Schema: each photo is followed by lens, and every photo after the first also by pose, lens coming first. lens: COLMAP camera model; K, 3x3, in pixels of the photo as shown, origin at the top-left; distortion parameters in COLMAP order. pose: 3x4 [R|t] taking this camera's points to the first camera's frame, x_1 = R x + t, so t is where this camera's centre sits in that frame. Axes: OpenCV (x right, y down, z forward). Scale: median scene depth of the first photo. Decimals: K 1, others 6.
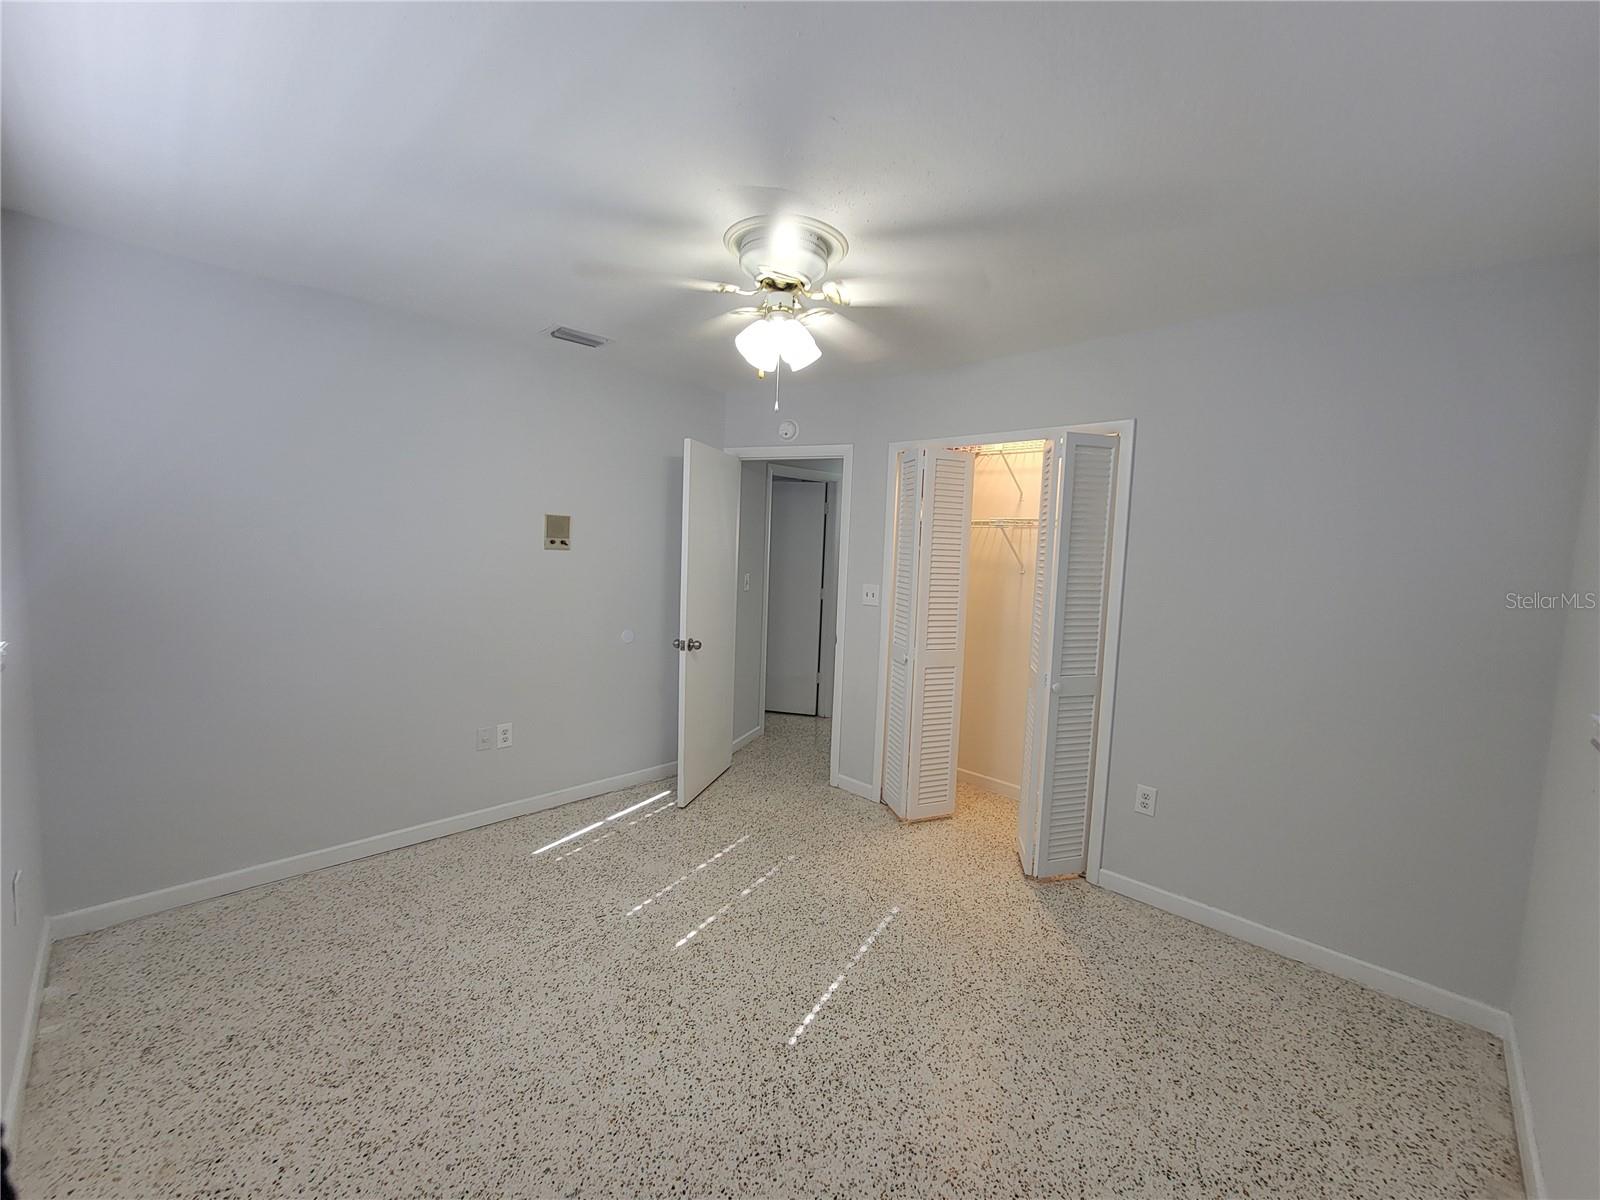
lens RADIAL K [[650.6, 0, 800.0], [0, 650.6, 600.0], [0, 0, 1]] dist [0.000059, -0.000173]
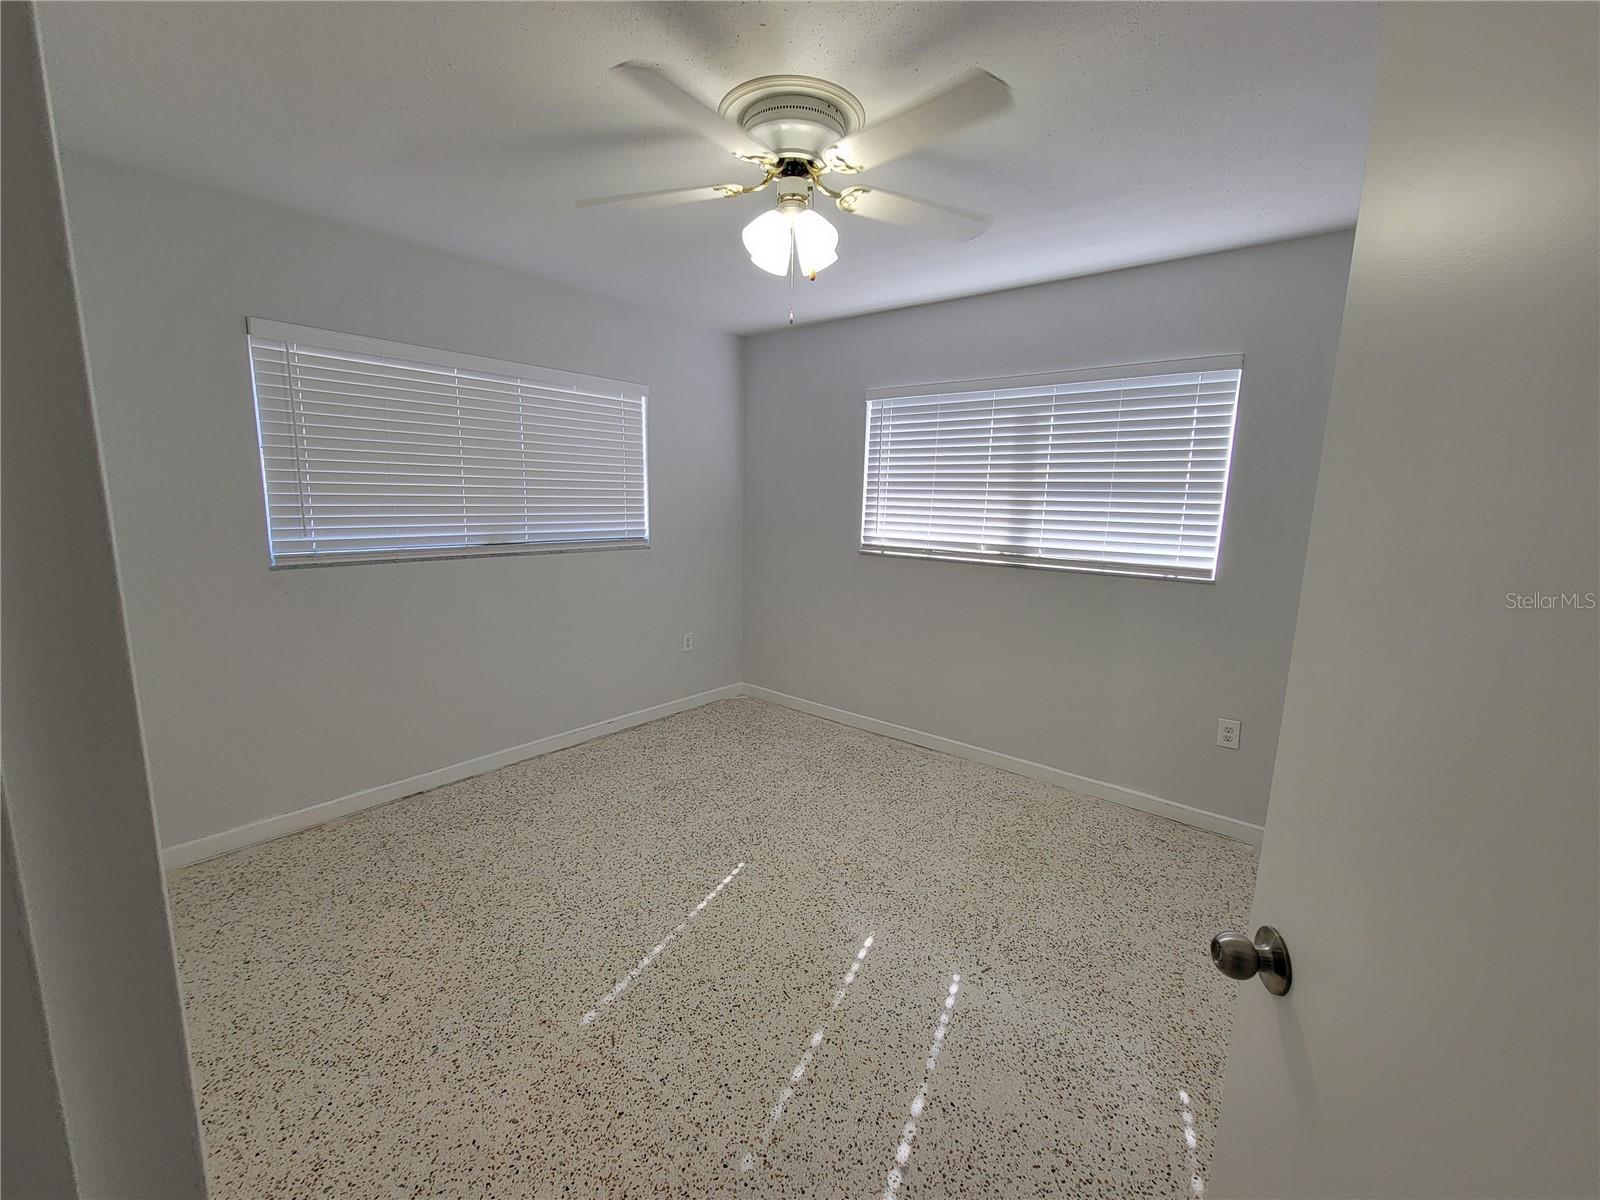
lens RADIAL K [[650.6, 0, 800.0], [0, 650.6, 600.0], [0, 0, 1]] dist [0.000059, -0.000173]
pose [[-0.994640, -0.050272, -0.090351, 0.012937], [-0.070454, 0.969100, 0.236390, -0.134472], [0.075676, 0.241489, -0.967448, 1.895615]]
